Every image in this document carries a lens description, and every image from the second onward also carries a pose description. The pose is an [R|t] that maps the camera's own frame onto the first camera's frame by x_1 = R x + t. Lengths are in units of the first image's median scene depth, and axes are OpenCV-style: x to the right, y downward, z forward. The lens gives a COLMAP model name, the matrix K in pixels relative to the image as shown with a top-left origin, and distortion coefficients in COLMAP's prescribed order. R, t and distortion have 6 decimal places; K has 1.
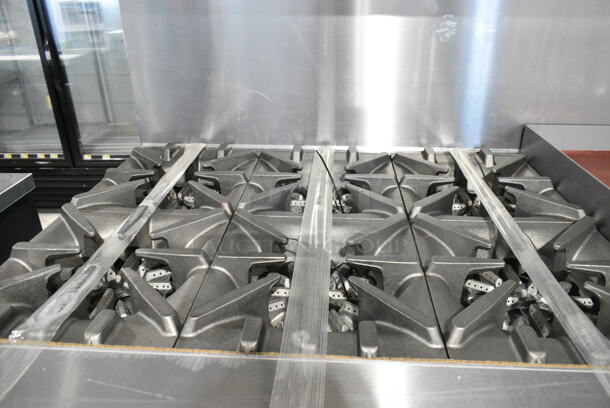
lens RADIAL K [[471.1, 0, 305.0], [0, 471.1, 204.0], [0, 0, 1]] dist [-0.023191, 0.008517]
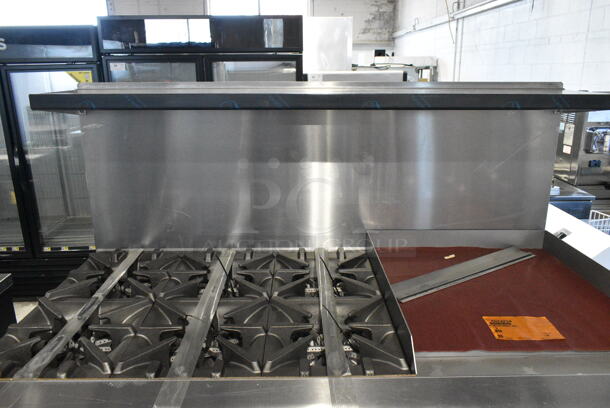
lens RADIAL K [[471.1, 0, 305.0], [0, 471.1, 204.0], [0, 0, 1]] dist [-0.023191, 0.008517]
pose [[0.996590, -0.018274, 0.080469, 0.205204], [0.031281, 0.986051, -0.163477, -0.022437], [-0.076359, 0.165437, 0.983260, -0.563450]]
